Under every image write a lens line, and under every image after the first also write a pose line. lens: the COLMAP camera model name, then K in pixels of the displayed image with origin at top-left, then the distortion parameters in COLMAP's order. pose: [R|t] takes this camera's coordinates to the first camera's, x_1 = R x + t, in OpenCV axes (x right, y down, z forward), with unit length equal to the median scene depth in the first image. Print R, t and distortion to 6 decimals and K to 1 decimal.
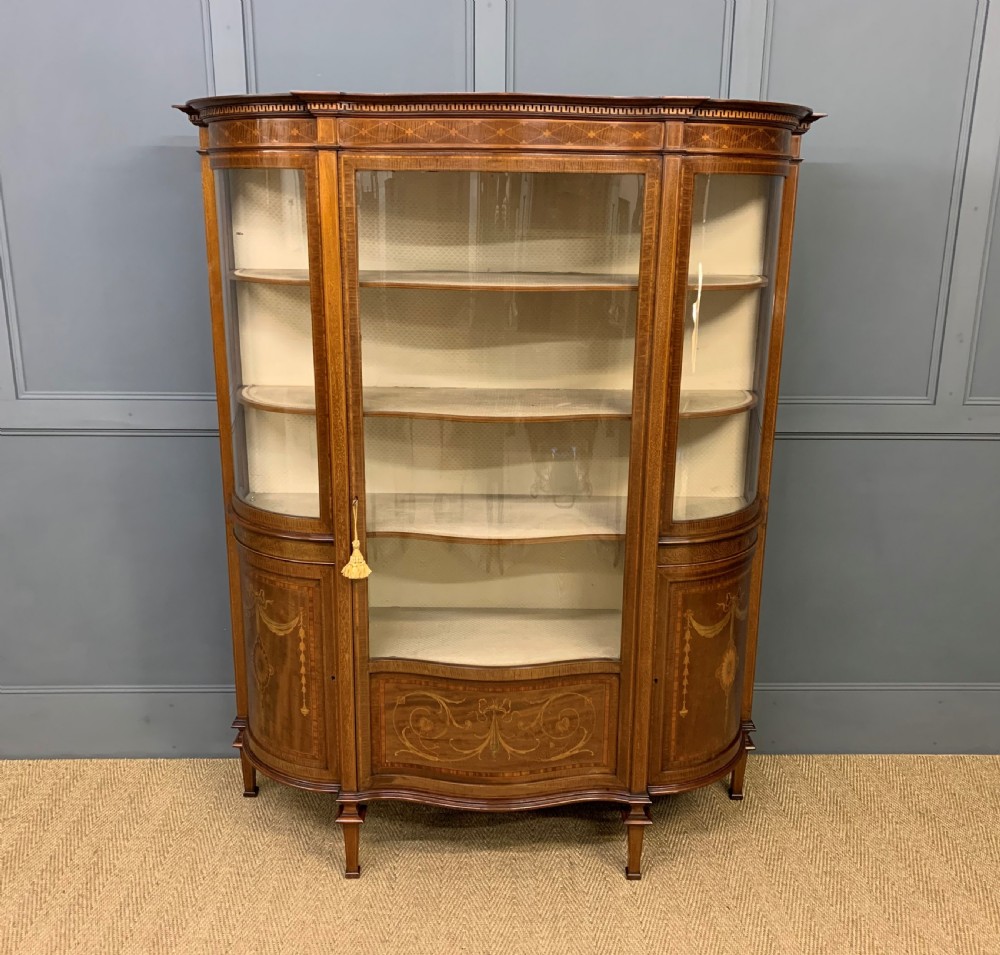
lens RADIAL K [[1056.0, 0, 495.6], [0, 1056.0, 468.5], [0, 0, 1]] dist [0.067846, 0.000000]
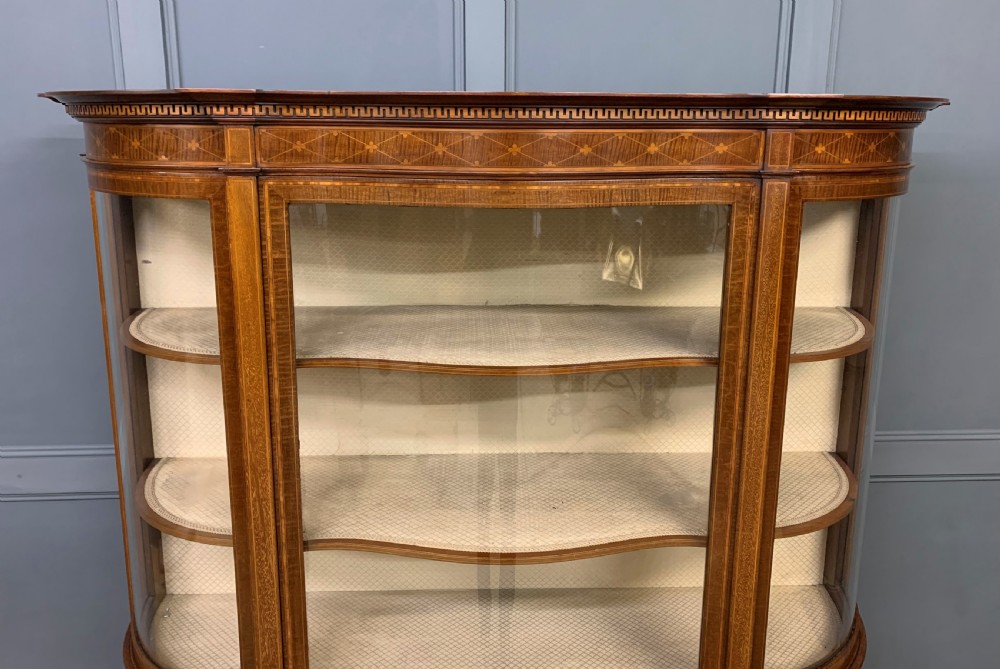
lens RADIAL K [[802.8, 0, 495.8], [0, 802.8, 258.7], [0, 0, 1]] dist [0.083109, -0.029498]
pose [[0.999588, -0.009007, 0.027240, -0.018454], [0.011232, 0.996514, -0.082663, -0.197109], [-0.026401, 0.082935, 0.996205, 0.491440]]
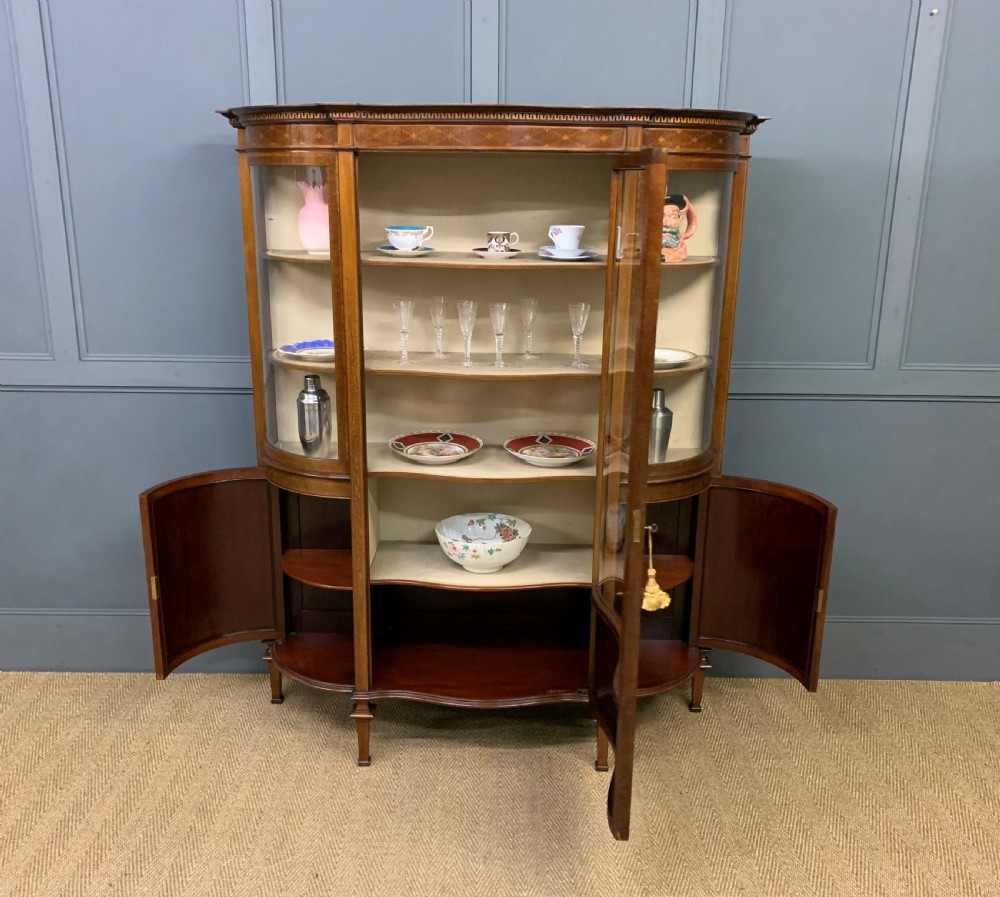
lens RADIAL K [[1051.0, 0, 480.0], [0, 1051.0, 465.5], [0, 0, 1]] dist [0.088706, 0.000000]
pose [[0.999529, 0.008271, -0.029543, 0.031023], [-0.007798, 0.999840, 0.016083, 0.035133], [0.029671, -0.015845, 0.999434, -0.193950]]
